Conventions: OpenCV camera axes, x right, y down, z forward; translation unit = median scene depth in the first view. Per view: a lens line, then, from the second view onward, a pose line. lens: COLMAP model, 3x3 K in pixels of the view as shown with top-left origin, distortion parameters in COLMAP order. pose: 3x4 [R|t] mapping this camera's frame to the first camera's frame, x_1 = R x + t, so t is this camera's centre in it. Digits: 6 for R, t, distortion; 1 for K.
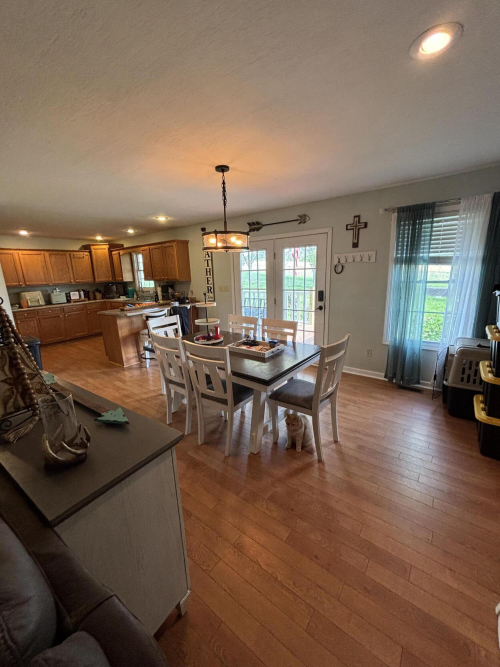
lens RADIAL K [[269.5, 0, 250.0], [0, 269.5, 333.5], [0, 0, 1]] dist [-0.000565, -0.000027]
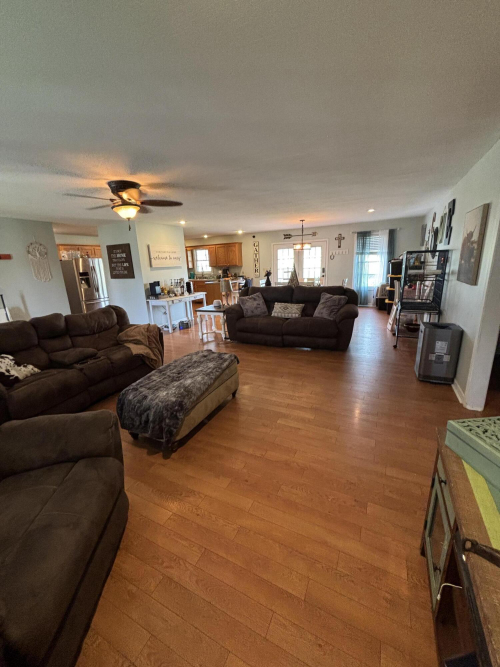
lens RADIAL K [[269.5, 0, 250.0], [0, 269.5, 333.5], [0, 0, 1]] dist [-0.000565, -0.000027]
pose [[0.982543, -0.055559, 0.177546, -0.577473], [0.051951, 0.998339, 0.024909, 0.223521], [-0.178635, -0.015250, 0.983797, -0.810103]]
